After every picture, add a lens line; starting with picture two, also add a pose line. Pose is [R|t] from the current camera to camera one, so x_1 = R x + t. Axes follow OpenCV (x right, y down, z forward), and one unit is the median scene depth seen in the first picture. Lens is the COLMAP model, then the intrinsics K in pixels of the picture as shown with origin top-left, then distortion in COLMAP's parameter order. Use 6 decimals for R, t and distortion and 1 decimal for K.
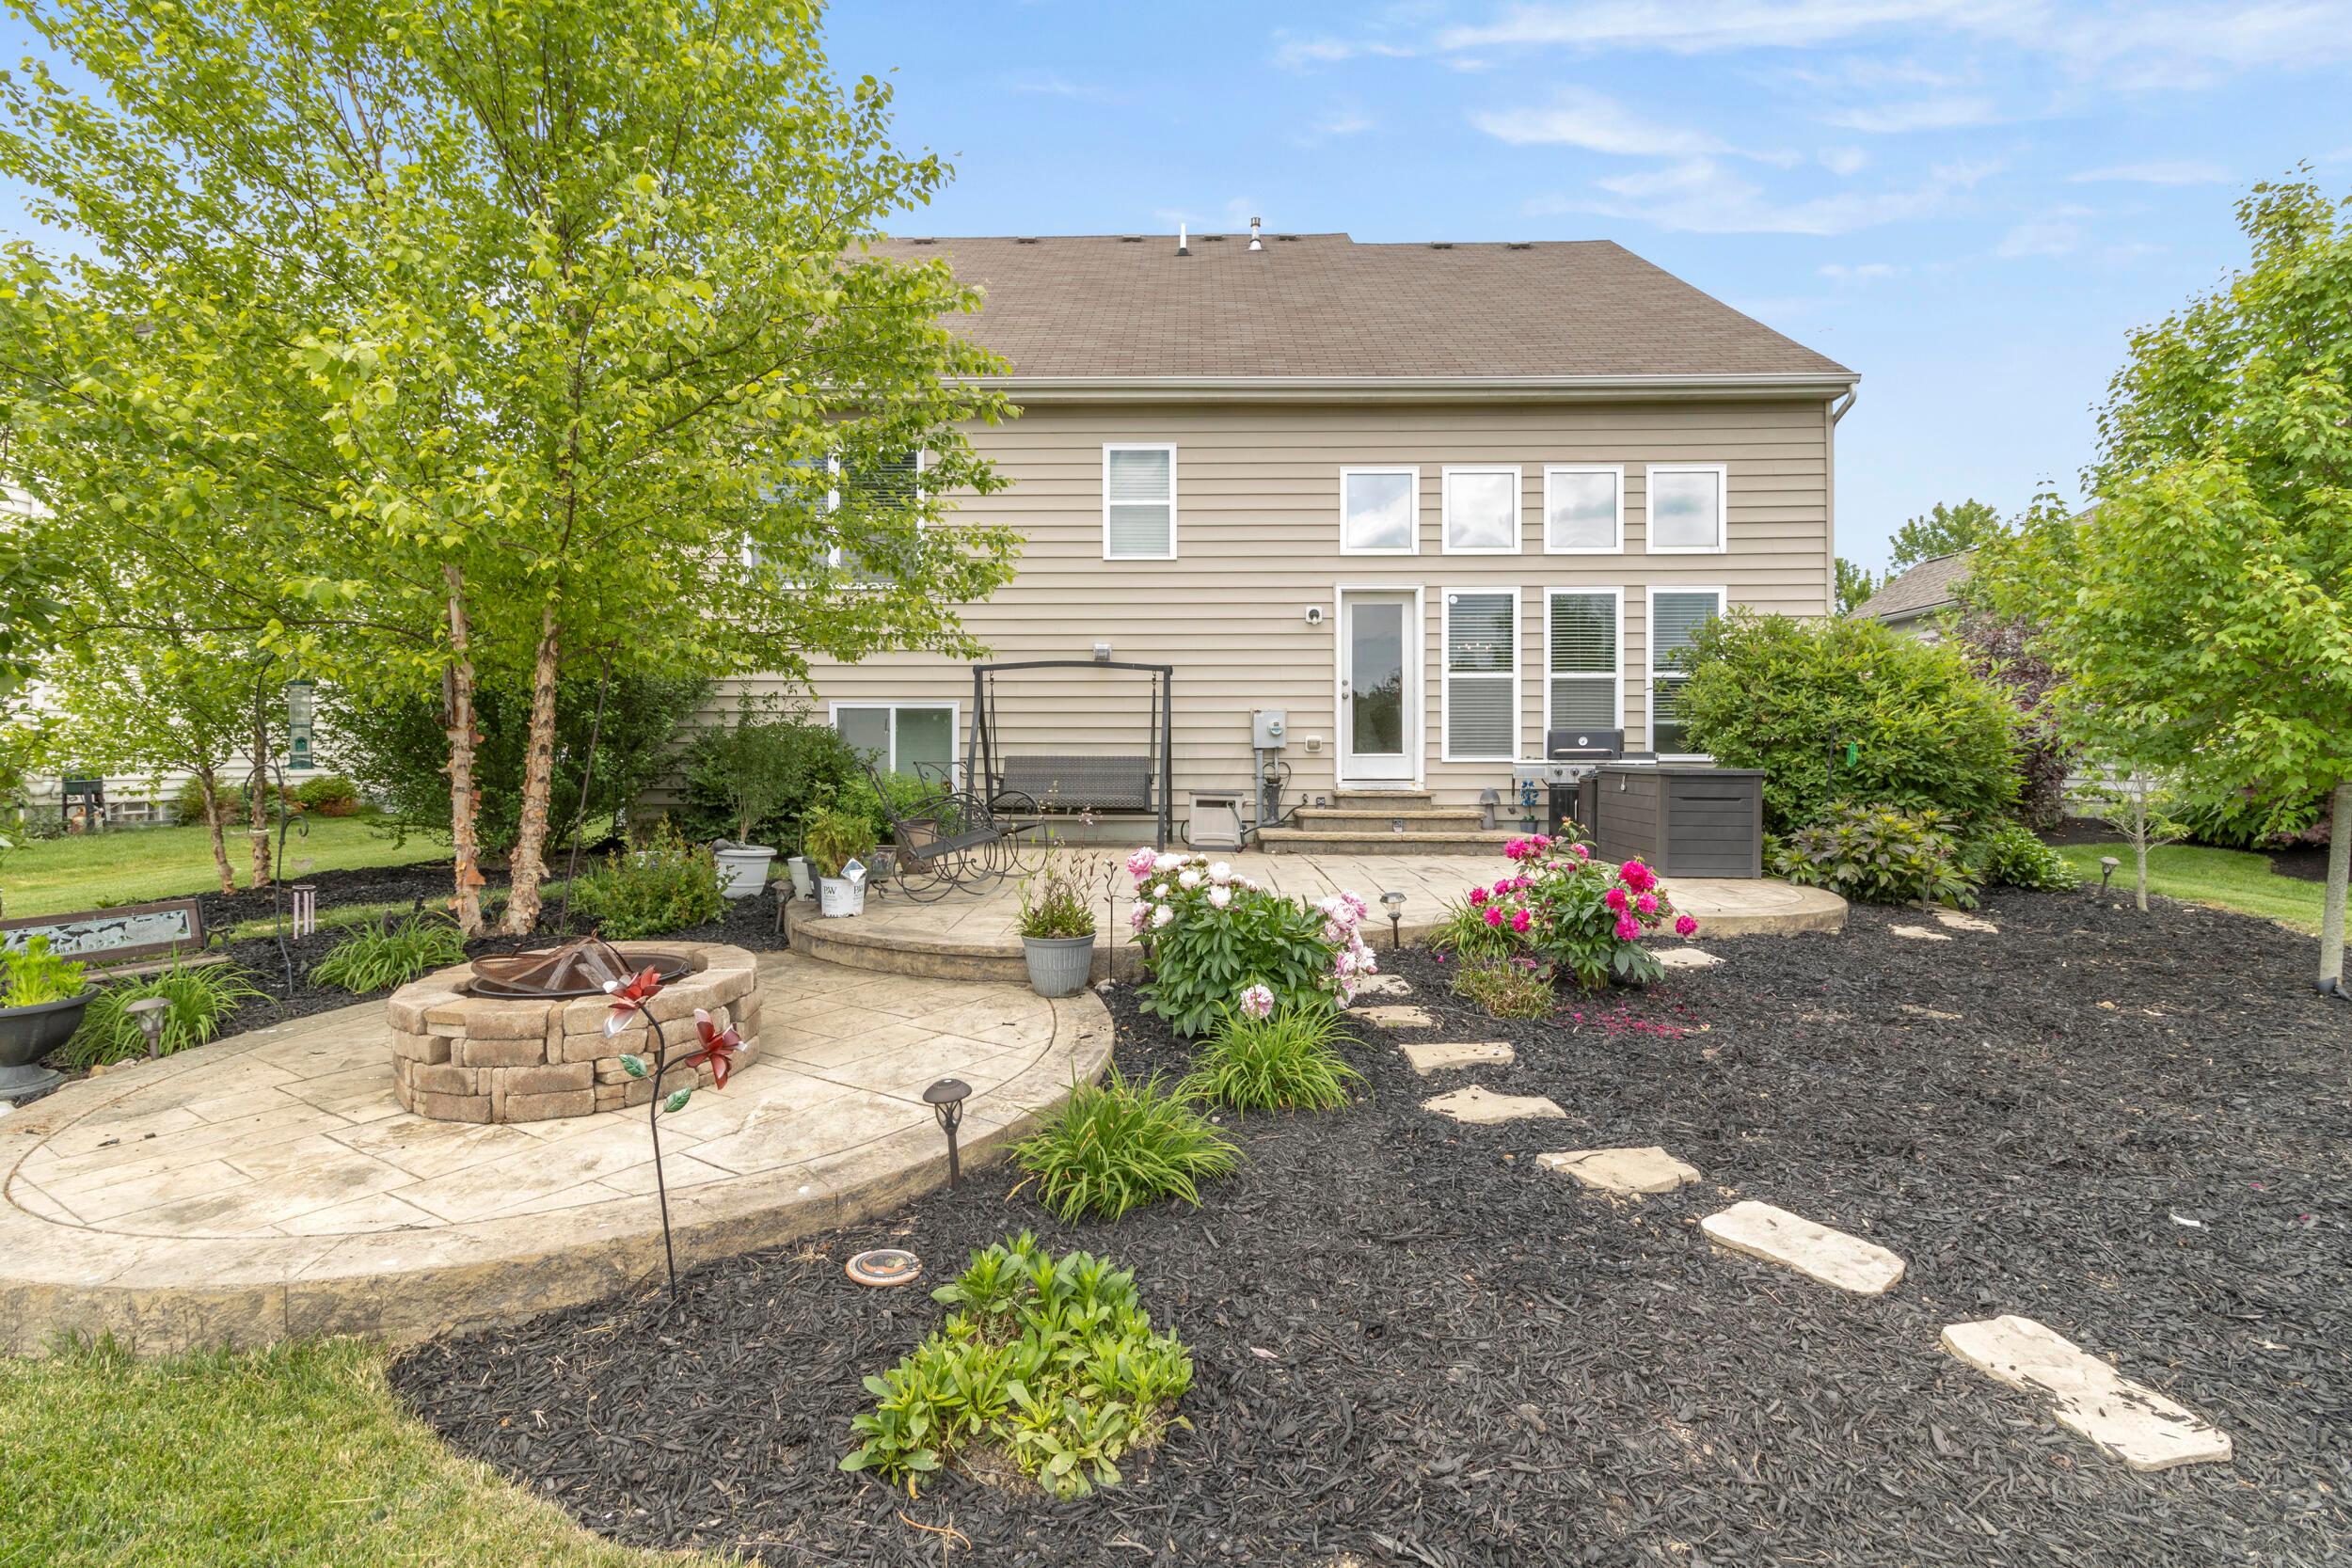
lens RADIAL K [[1083.9, 0, 1182.2], [0, 1083.9, 767.3], [0, 0, 1]] dist [0.004359, -0.000021]
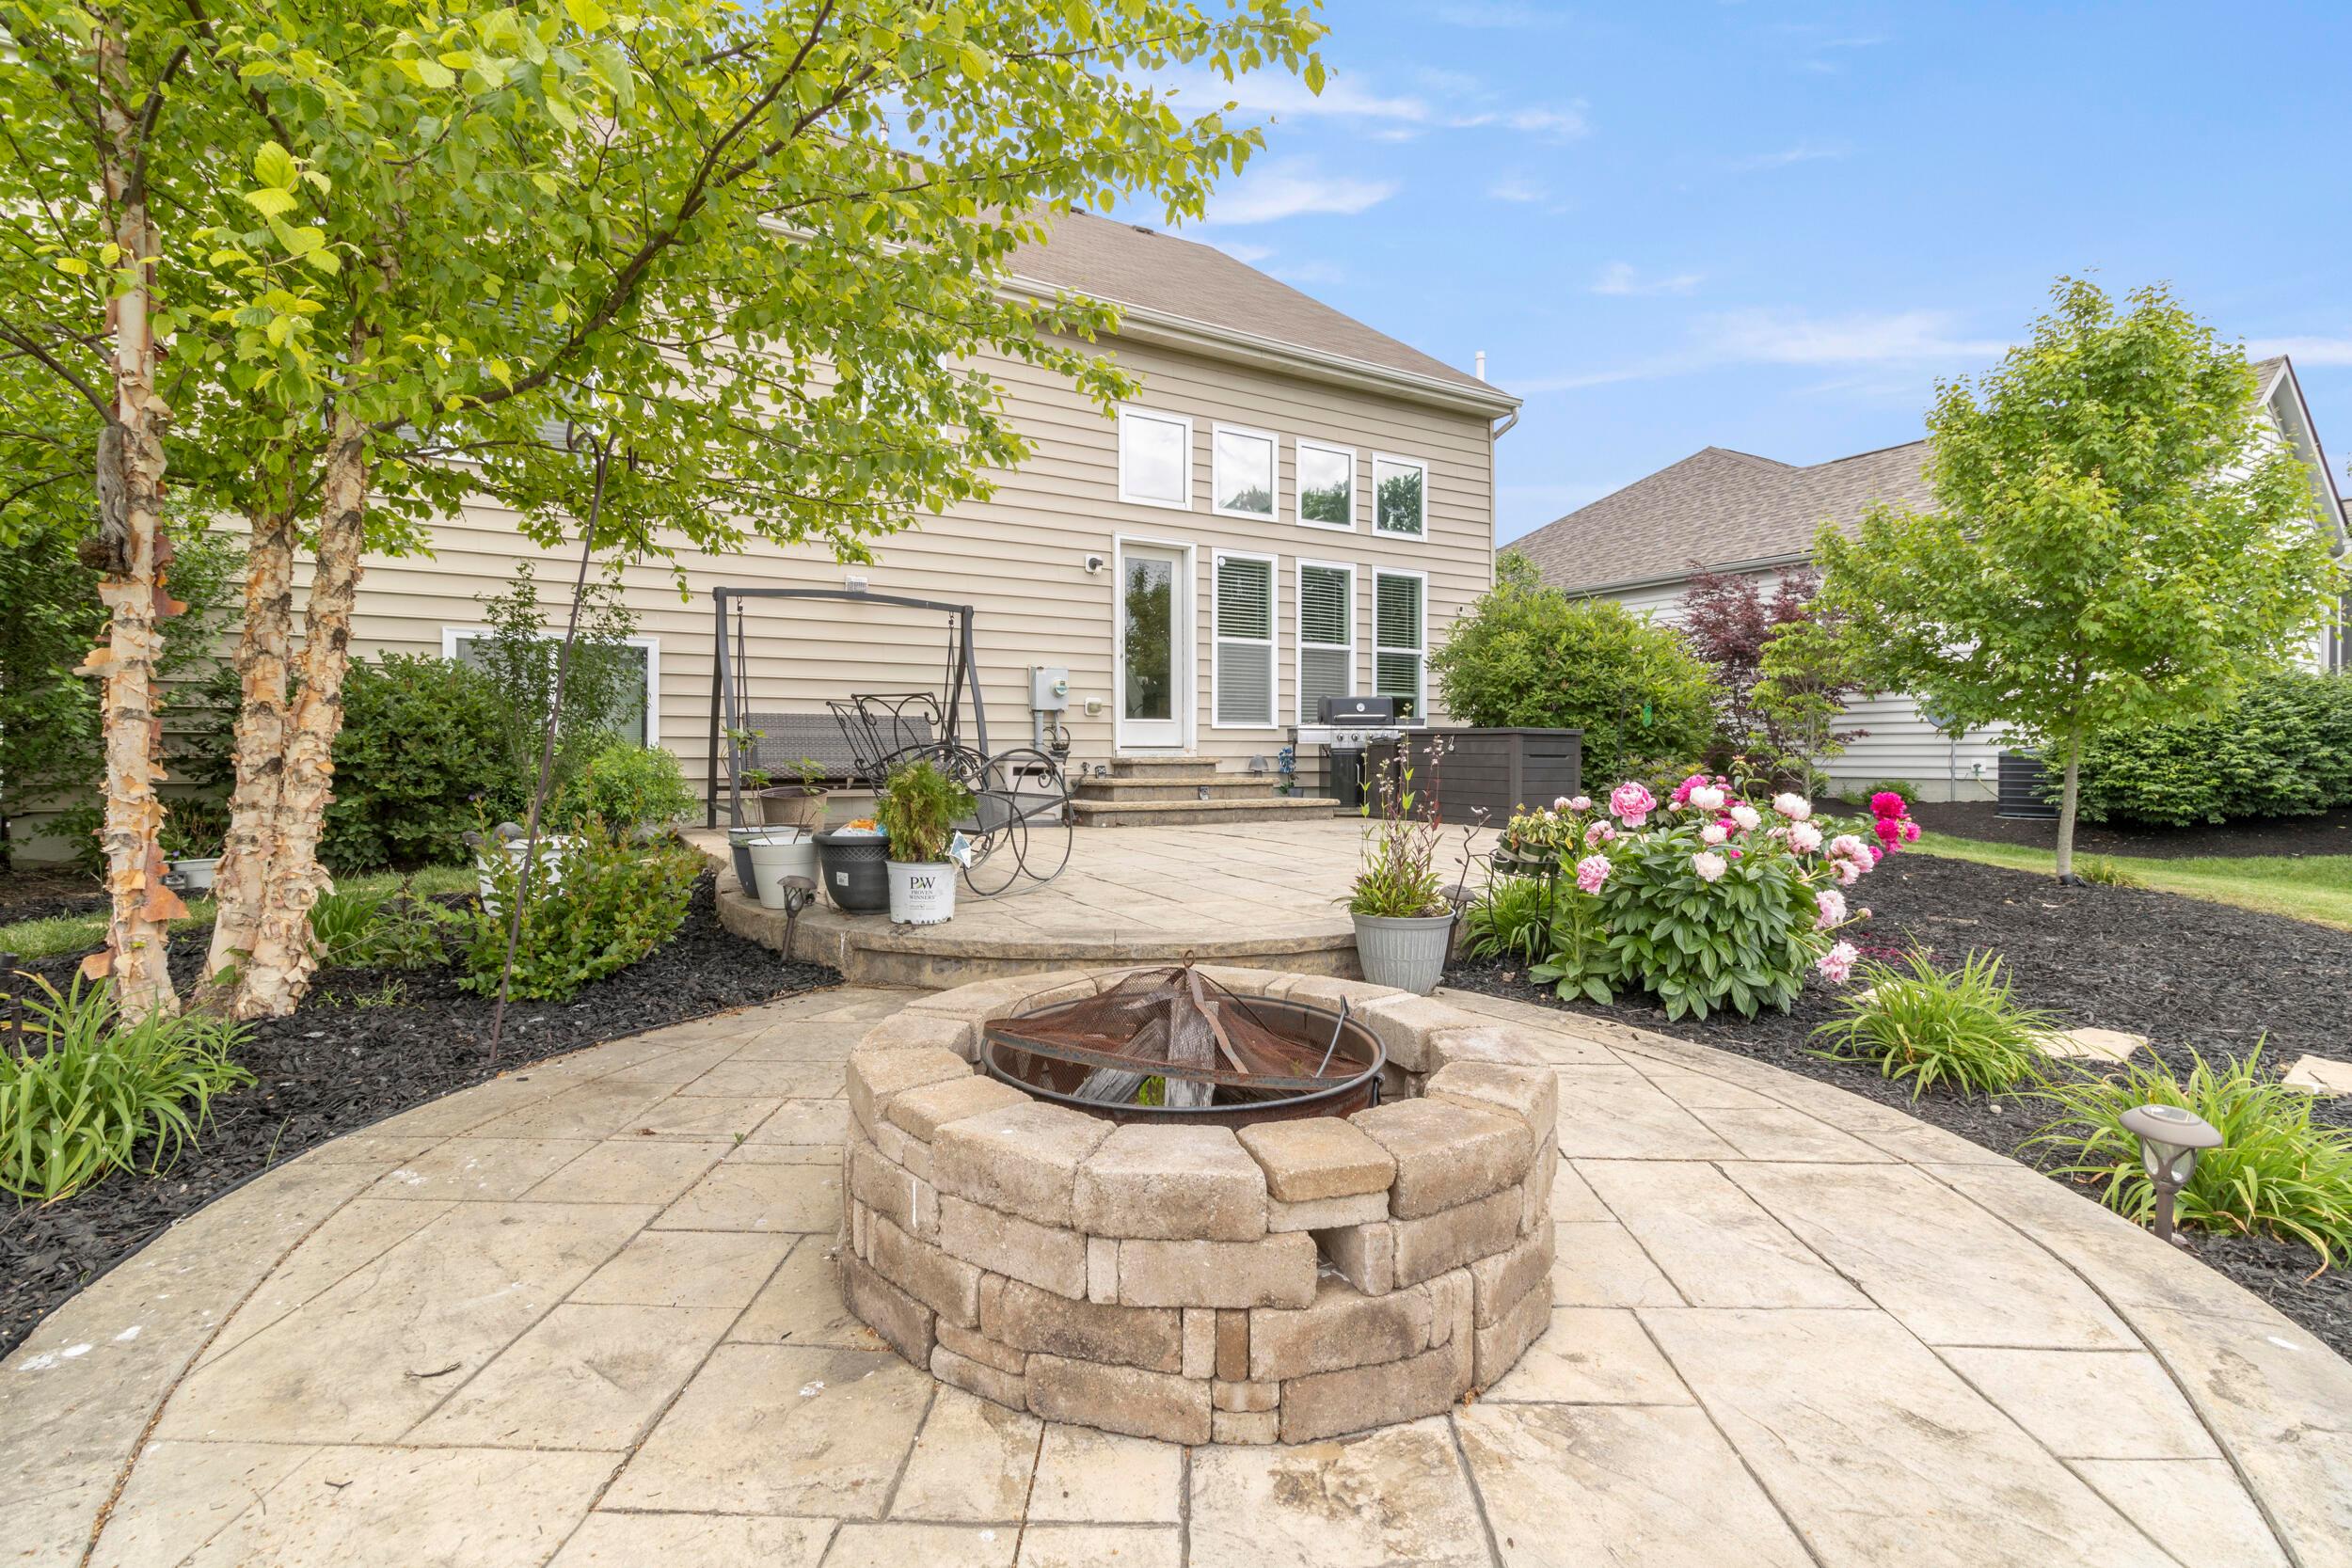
lens RADIAL K [[1058.4, 0, 1168.2], [0, 1058.4, 767.1], [0, 0, 1]] dist [0.003406, 0.000117]
pose [[0.854921, -0.007372, 0.518706, -0.289817], [0.004016, 0.999963, 0.007592, 0.022803], [-0.518743, -0.004408, 0.854919, 0.216004]]
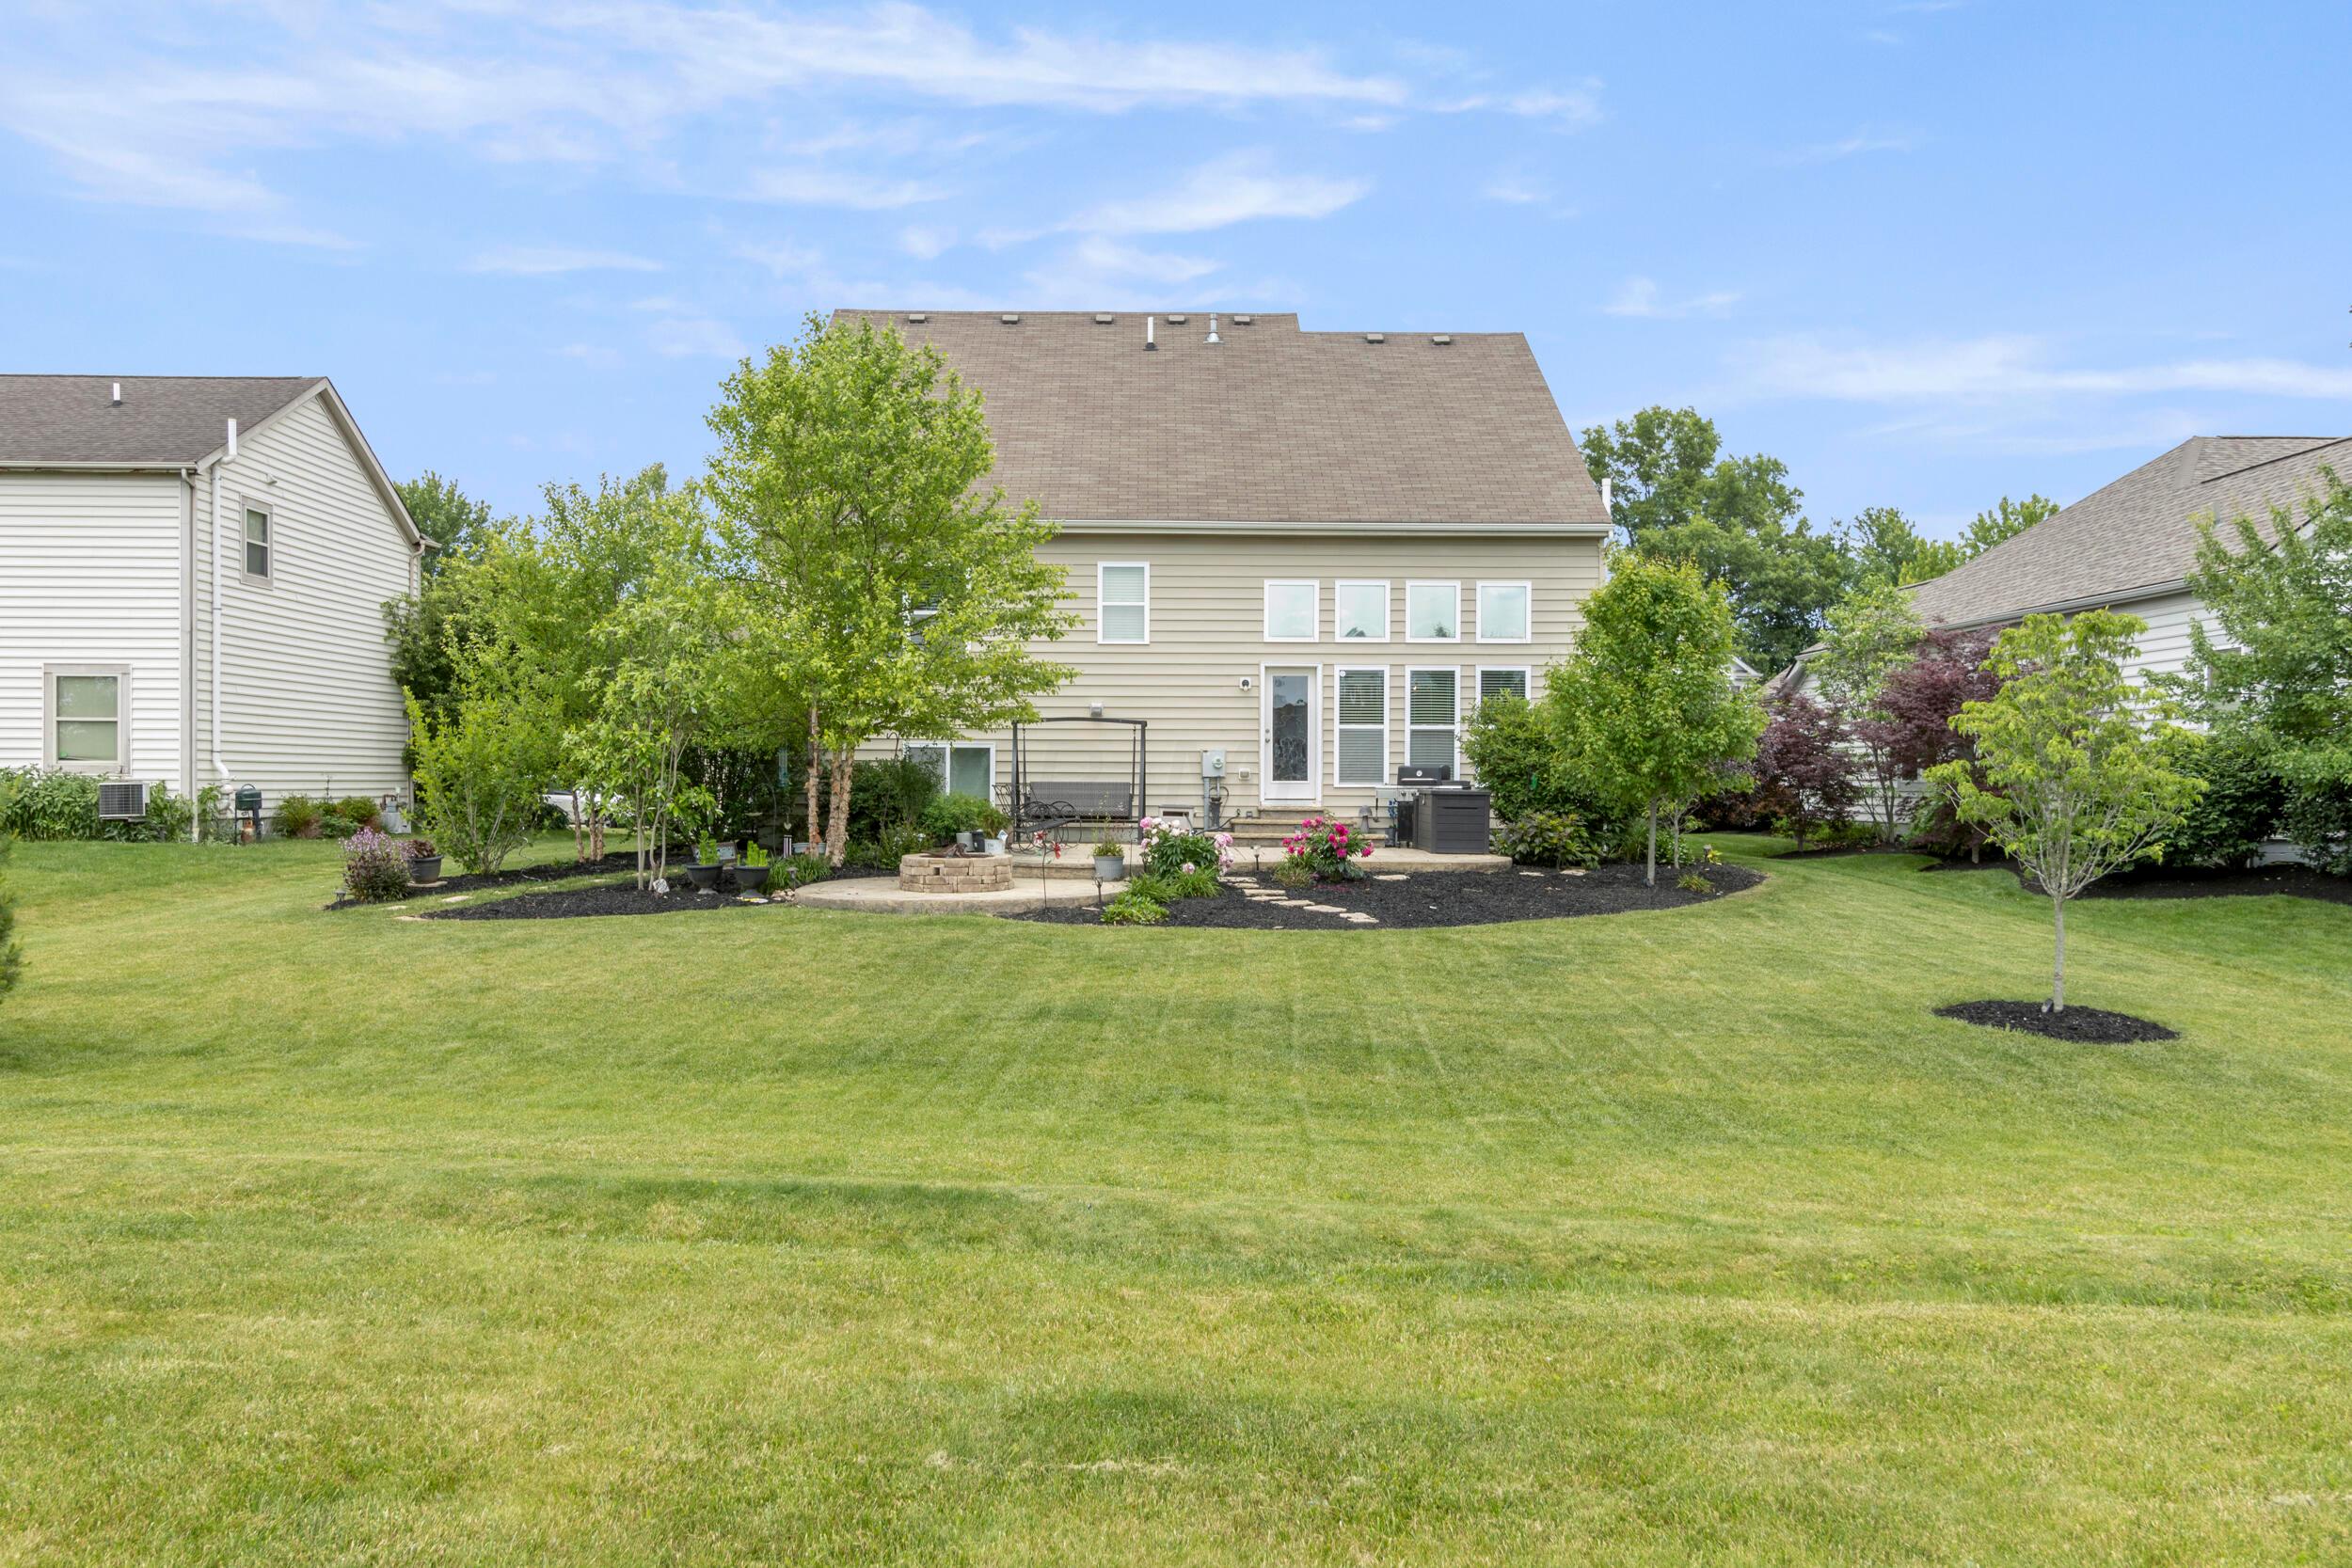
lens RADIAL K [[1711.2, 0, 1184.1], [0, 1711.2, 835.9], [0, 0, 1]] dist [-0.007665, 0.000541]
pose [[0.999421, 0.003815, 0.033815, -0.035251], [-0.004516, 0.999776, 0.020668, 0.013995], [-0.033729, -0.020809, 0.999214, -1.275767]]
